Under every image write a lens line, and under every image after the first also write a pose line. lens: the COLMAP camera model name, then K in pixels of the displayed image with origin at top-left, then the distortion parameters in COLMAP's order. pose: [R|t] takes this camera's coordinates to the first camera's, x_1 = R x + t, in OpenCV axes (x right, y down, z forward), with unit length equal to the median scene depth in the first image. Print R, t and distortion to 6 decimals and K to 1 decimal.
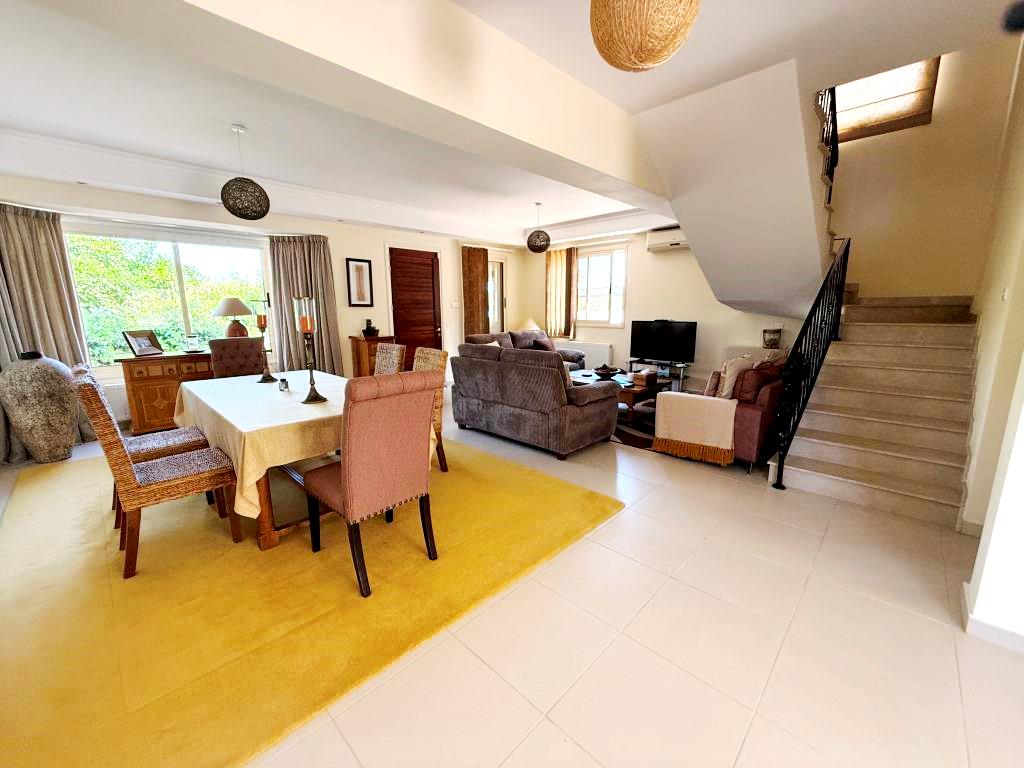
lens RADIAL K [[409.7, 0, 507.0], [0, 409.7, 386.6], [0, 0, 1]] dist [0.000331, -0.000362]
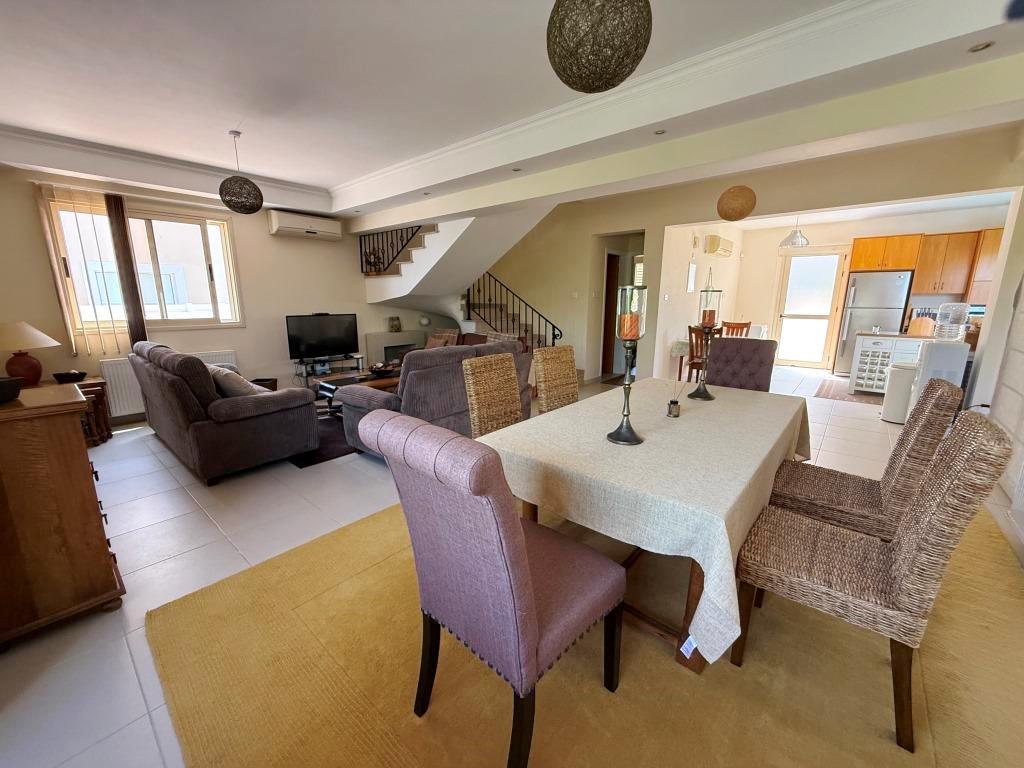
lens RADIAL K [[409.7, 0, 511.9], [0, 409.7, 384.9], [0, 0, 1]] dist [0.000331, -0.000362]
pose [[-0.067714, -0.196337, 0.978196, -0.584520], [0.187495, 0.960473, 0.205759, -0.113031], [-0.979929, 0.197340, -0.028226, 0.613219]]
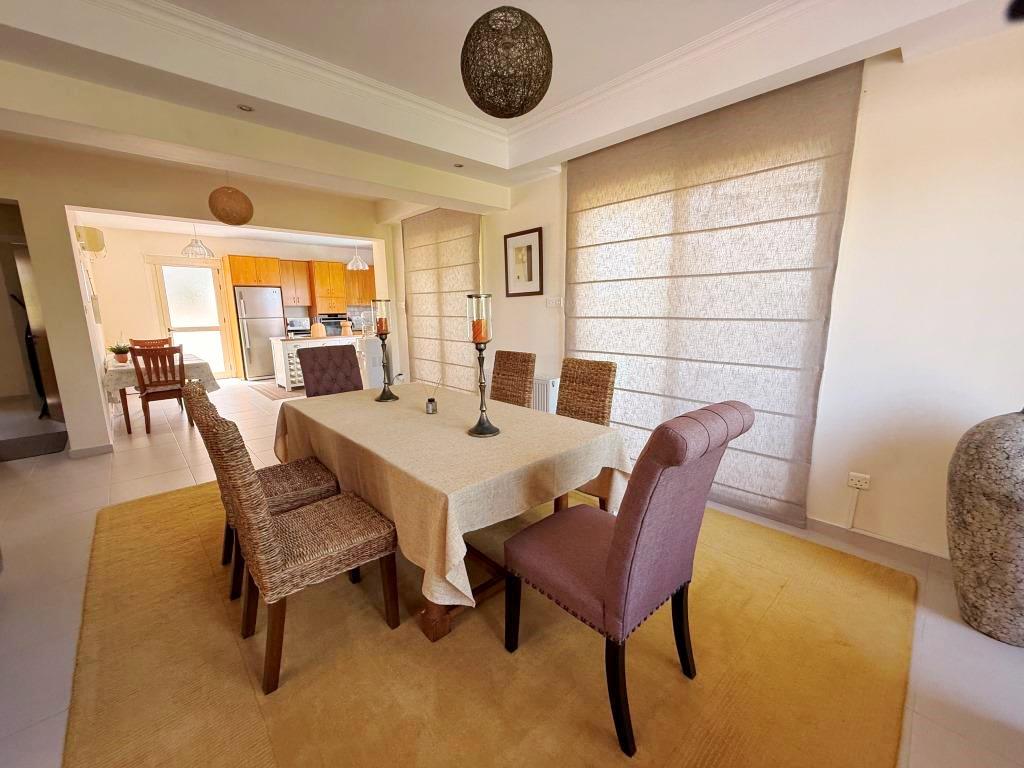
lens RADIAL K [[409.7, 0, 507.8], [0, 409.7, 382.5], [0, 0, 1]] dist [0.000331, -0.000362]
pose [[-0.998664, 0.012539, 0.050139, -0.350443], [0.029804, 0.932289, 0.360485, -0.152171], [-0.042224, 0.361498, -0.931416, 0.815361]]
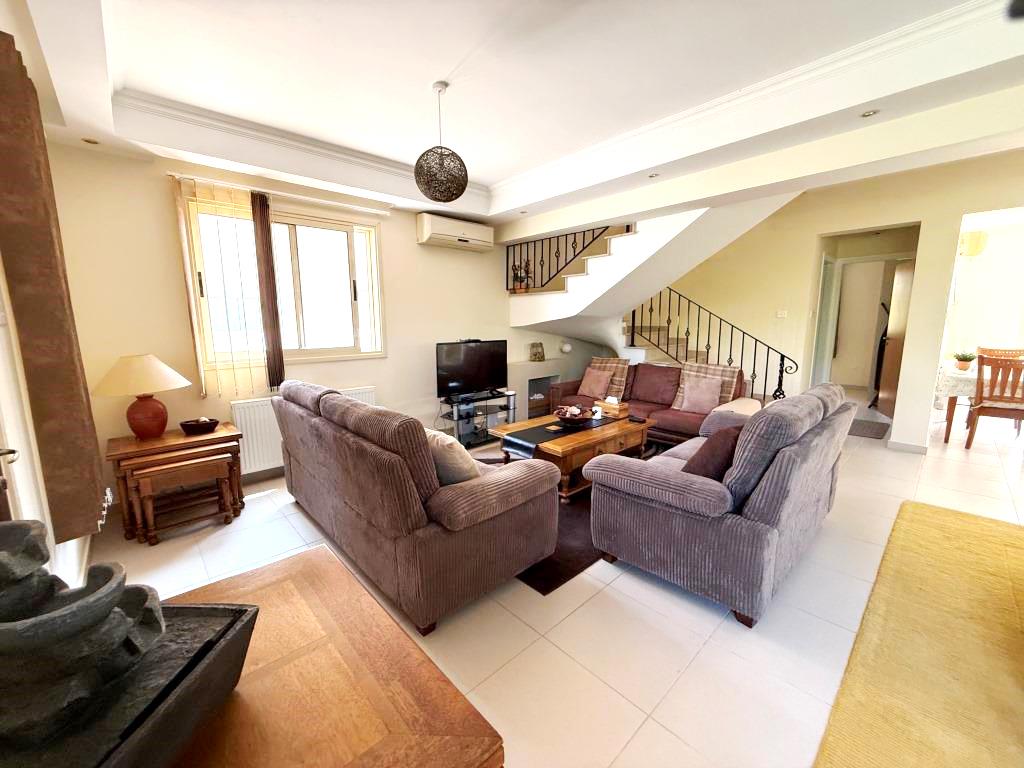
lens RADIAL K [[409.7, 0, 512.8], [0, 409.7, 385.5], [0, 0, 1]] dist [0.000331, -0.000362]
pose [[0.048543, -0.145024, 0.988237, -0.362675], [0.195835, 0.971581, 0.132960, -0.161848], [-0.979435, 0.187077, 0.075564, 0.861055]]
